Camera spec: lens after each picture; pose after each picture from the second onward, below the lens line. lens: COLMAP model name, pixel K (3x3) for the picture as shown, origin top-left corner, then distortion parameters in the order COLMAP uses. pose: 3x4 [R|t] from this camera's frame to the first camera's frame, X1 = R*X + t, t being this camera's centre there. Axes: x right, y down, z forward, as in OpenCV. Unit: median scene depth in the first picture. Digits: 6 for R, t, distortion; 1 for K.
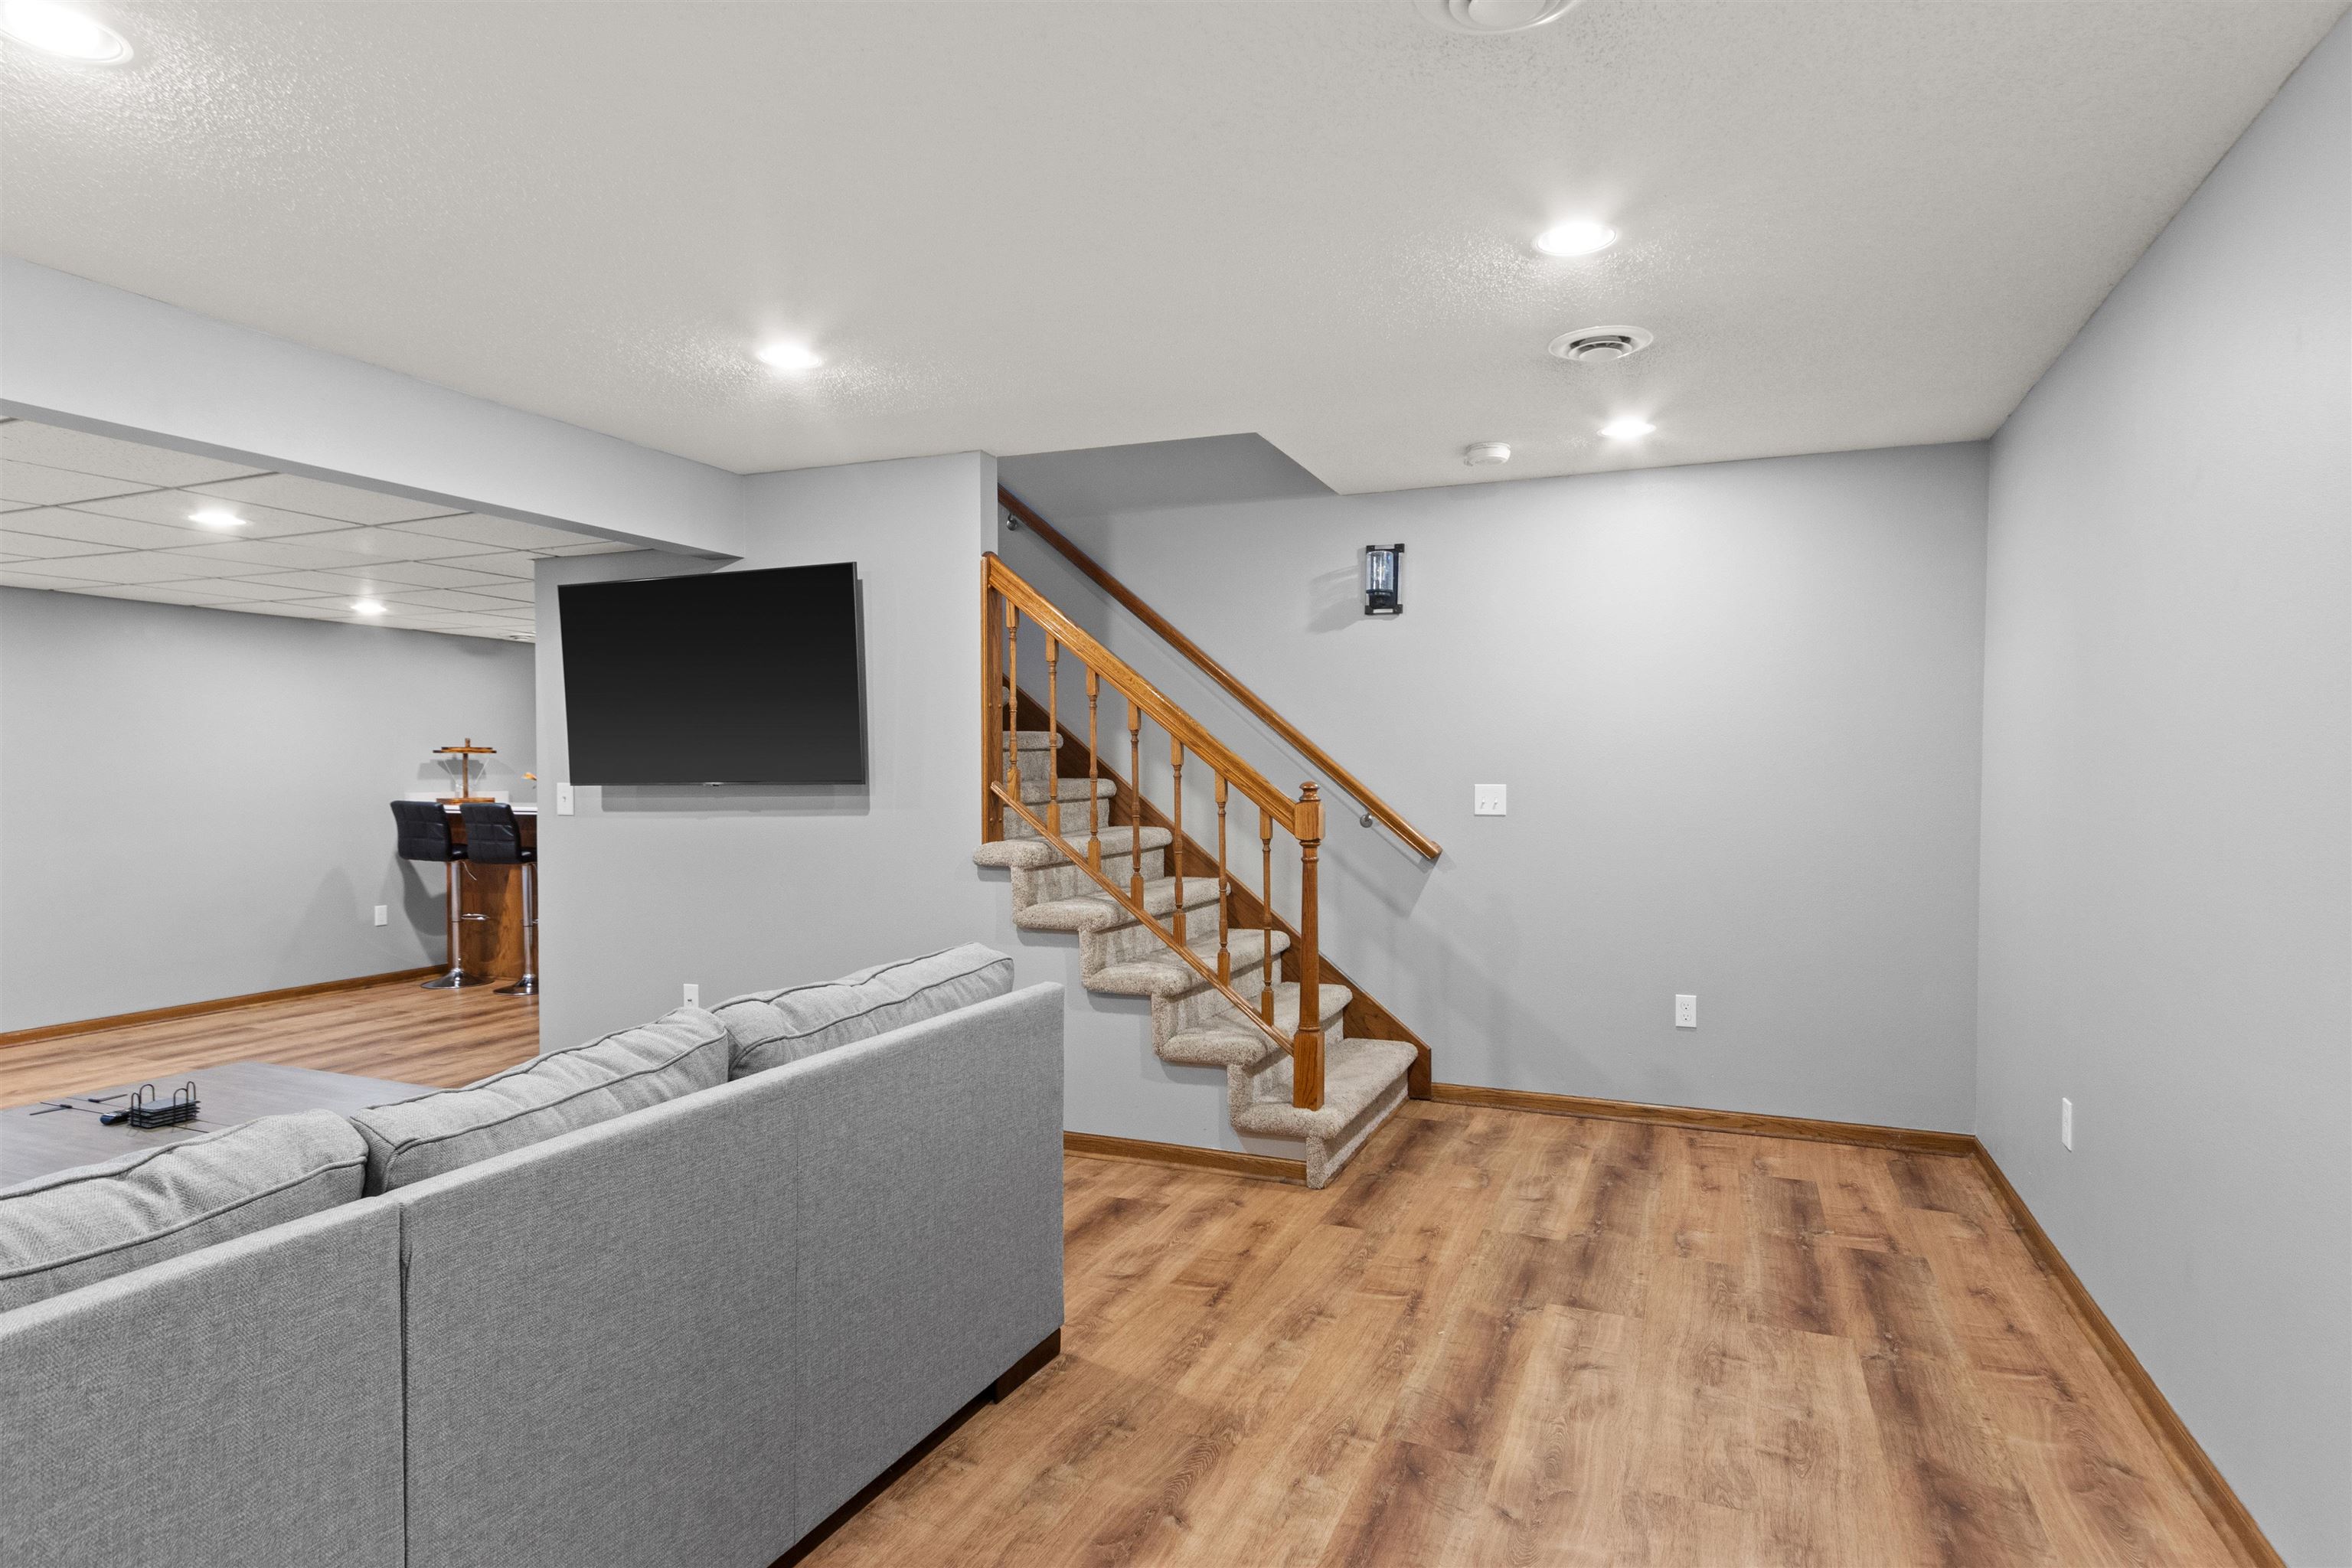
lens RADIAL K [[1317.5, 0, 1173.3], [0, 1317.5, 792.3], [0, 0, 1]] dist [0.018373, -0.001180]
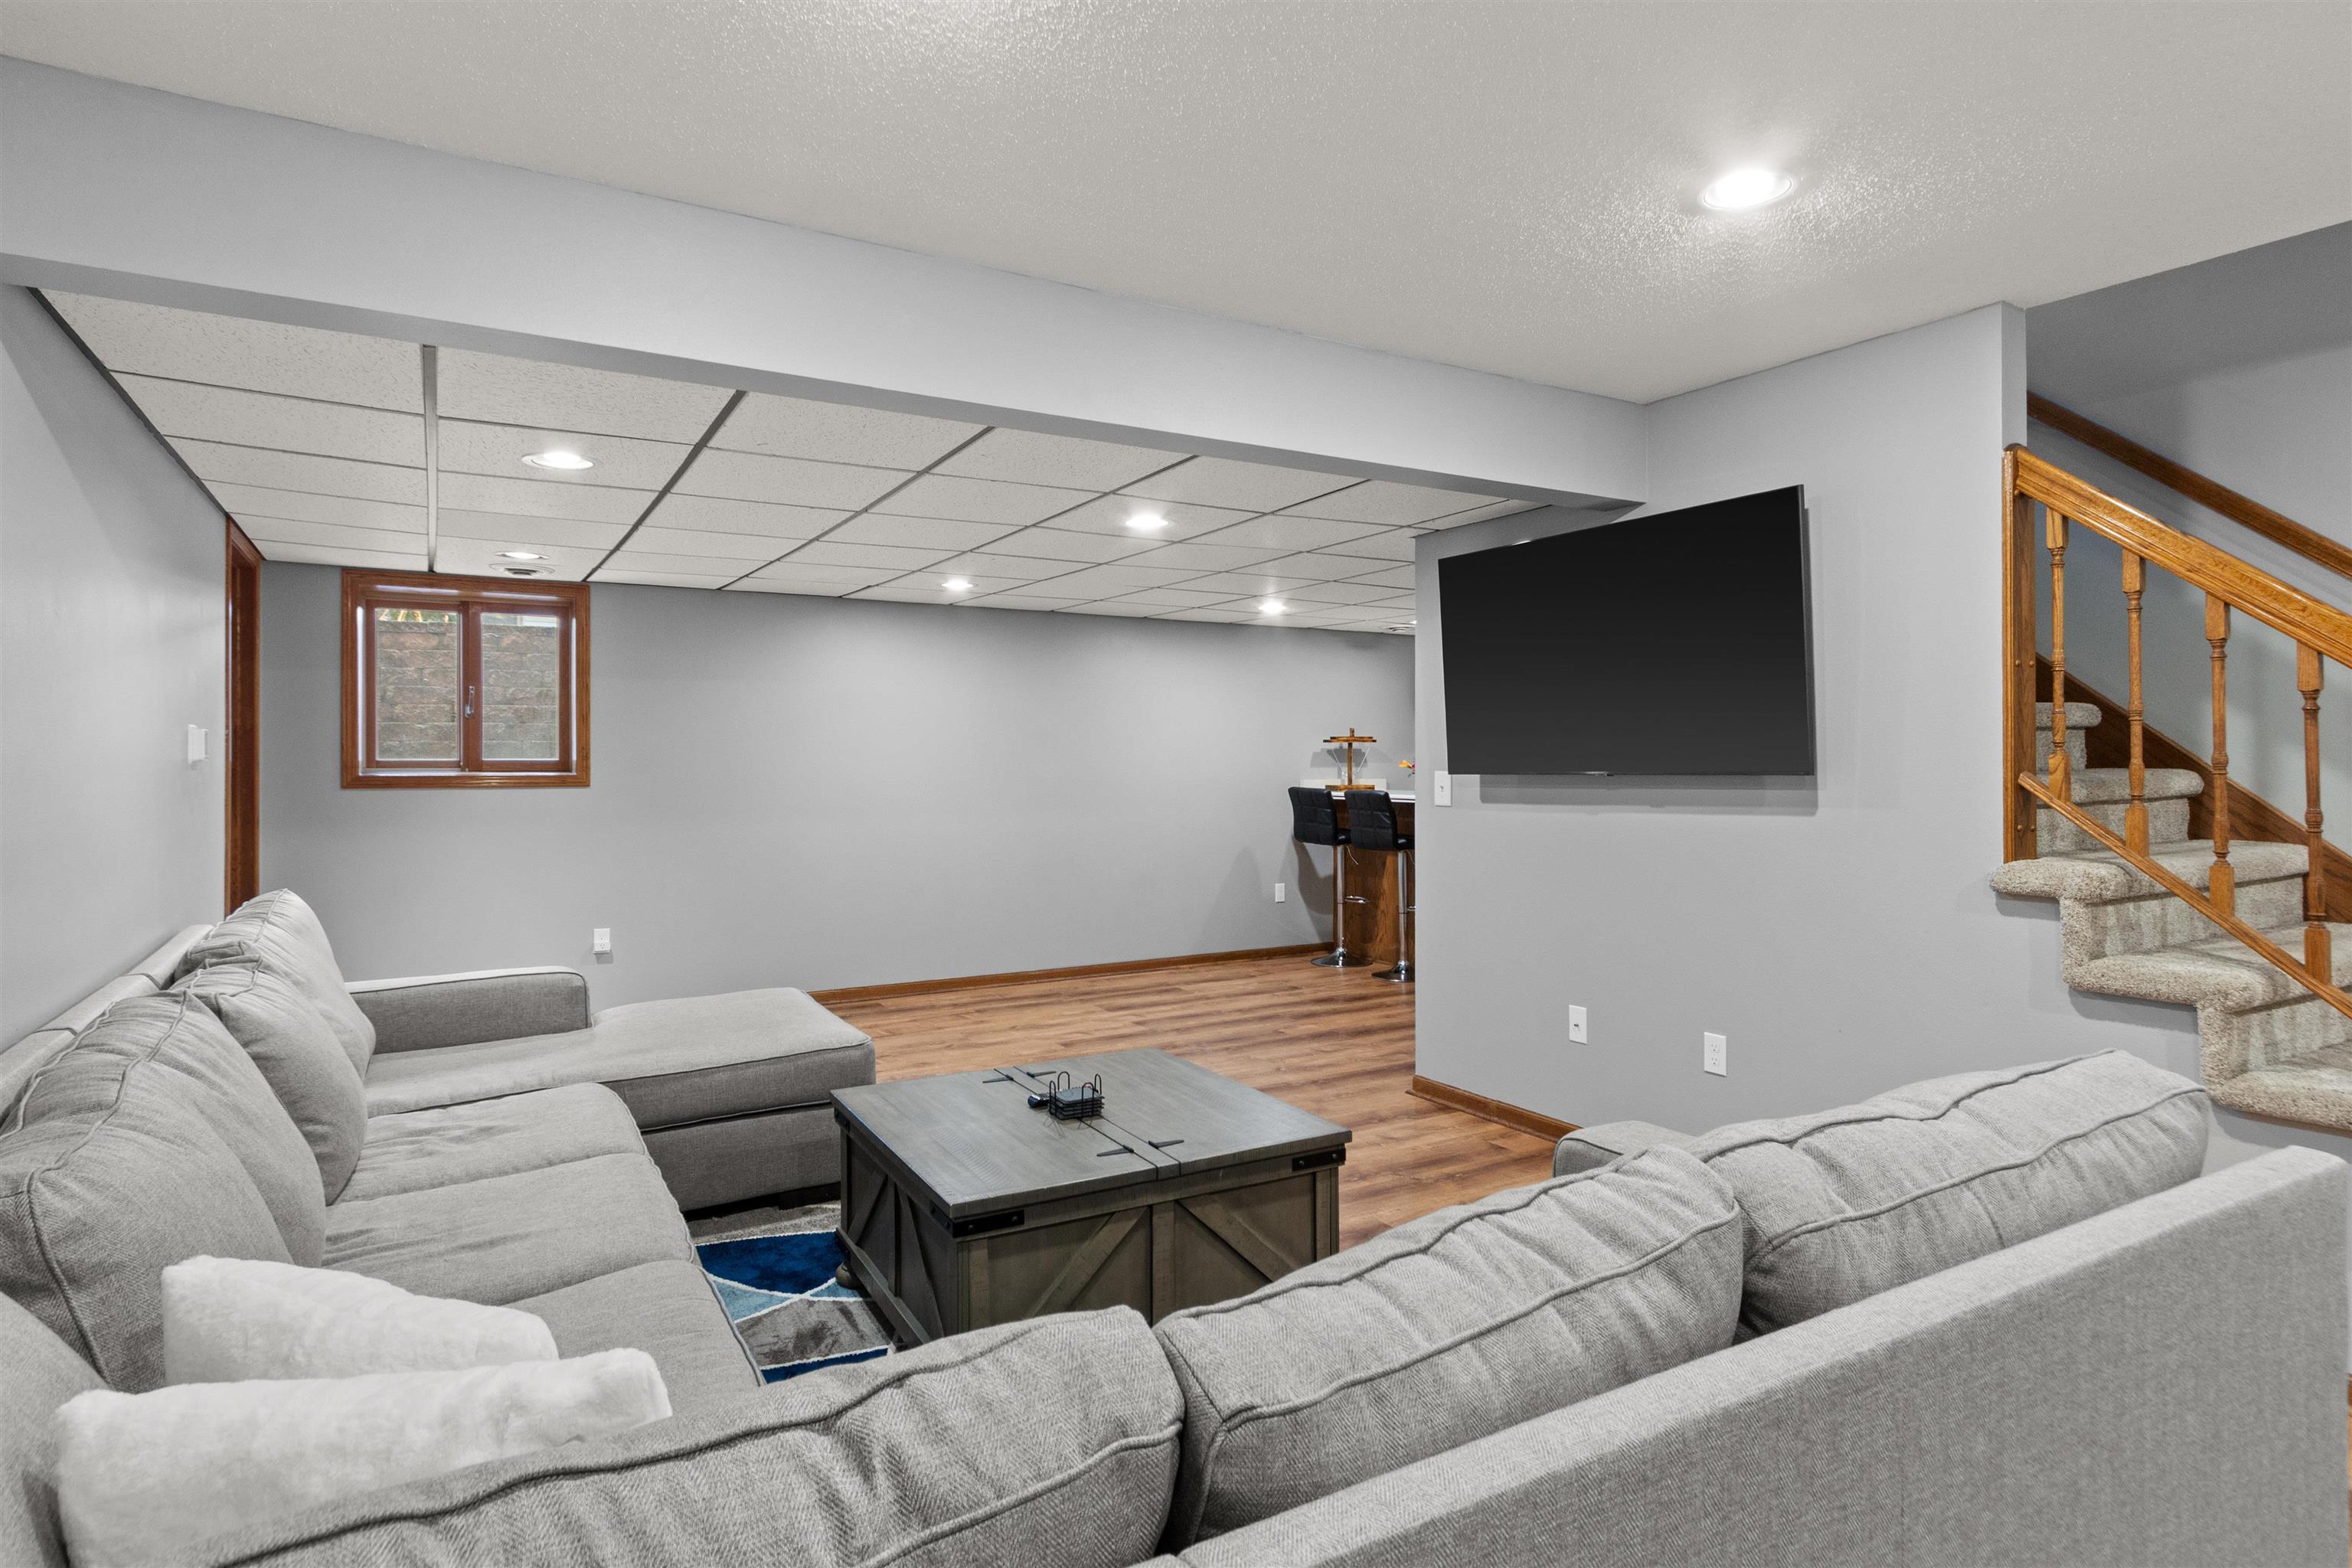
lens RADIAL K [[1195.4, 0, 1176.0], [0, 1195.4, 784.0], [0, 0, 1]] dist [0.001590, -0.000430]
pose [[0.803899, 0.011181, -0.594661, -0.118109], [-0.009062, 0.999937, 0.006551, -0.002139], [0.594697, 0.000122, 0.803950, 0.225994]]
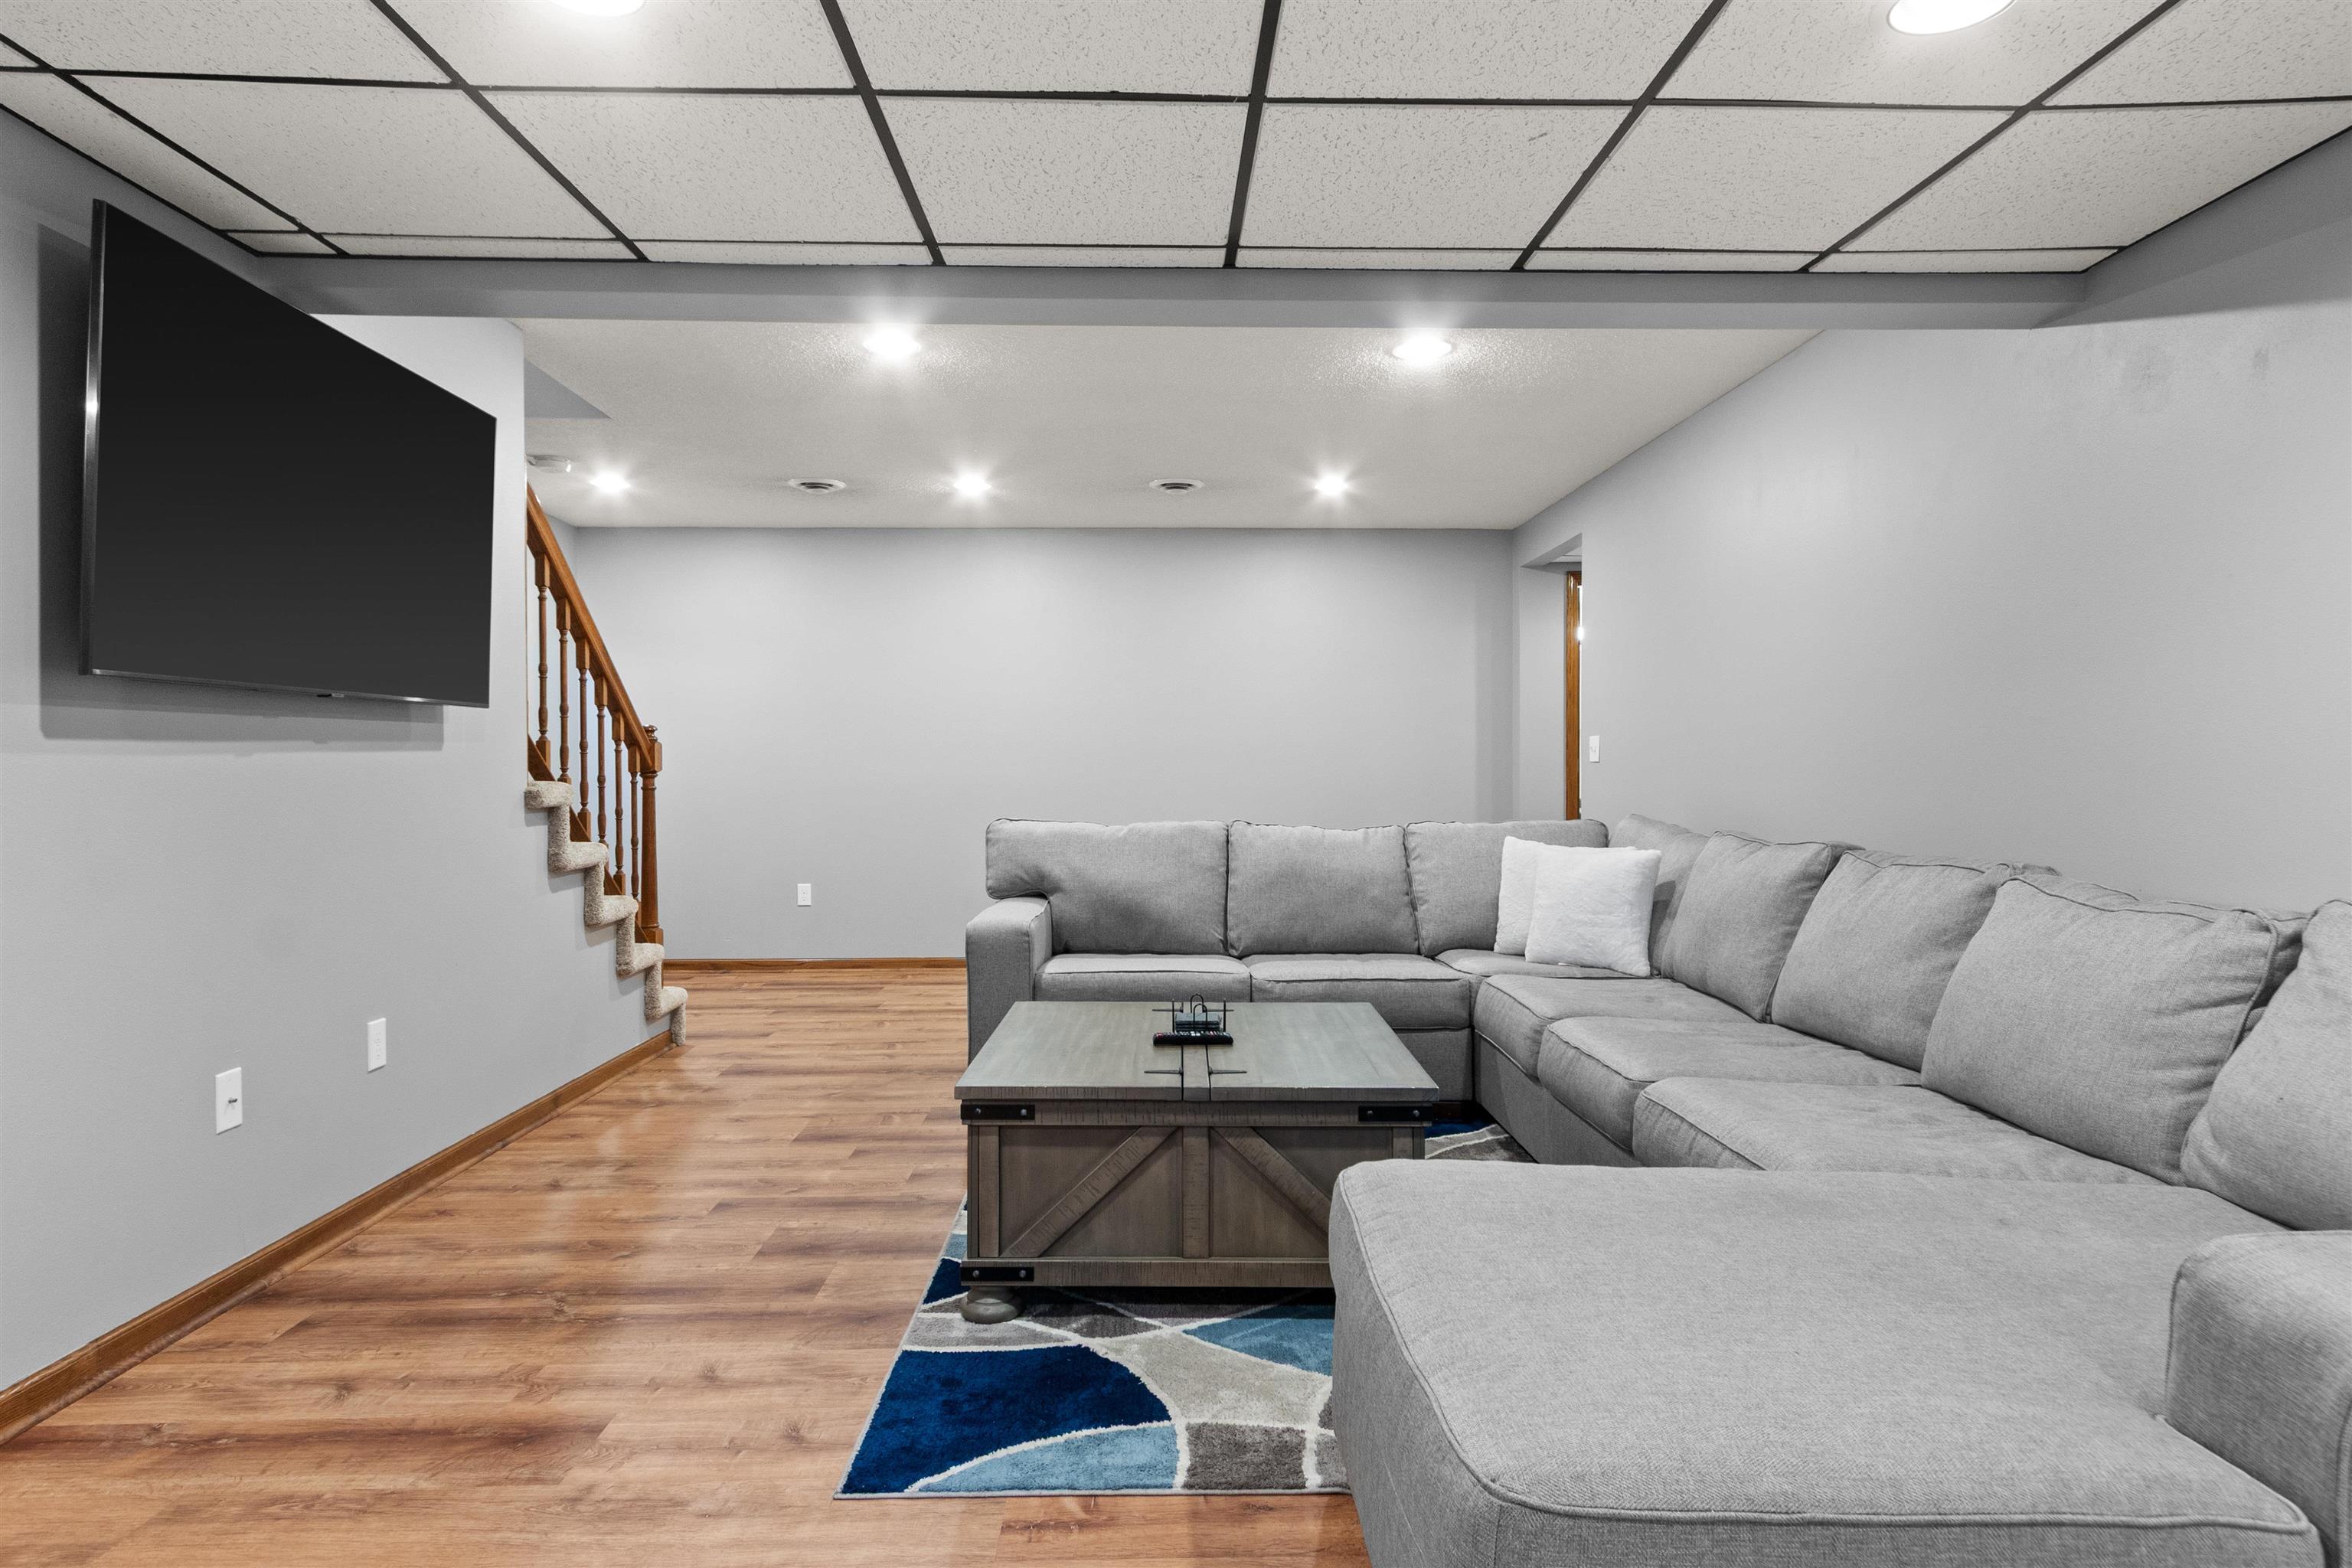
lens RADIAL K [[1124.3, 0, 1179.6], [0, 1124.3, 767.8], [0, 0, 1]] dist [0.003488, 0.000263]
pose [[-0.388365, -0.001130, 0.921505, -0.973434], [0.009076, 0.999946, 0.005051, 0.027701], [-0.921461, 0.010325, -0.388334, 0.863245]]
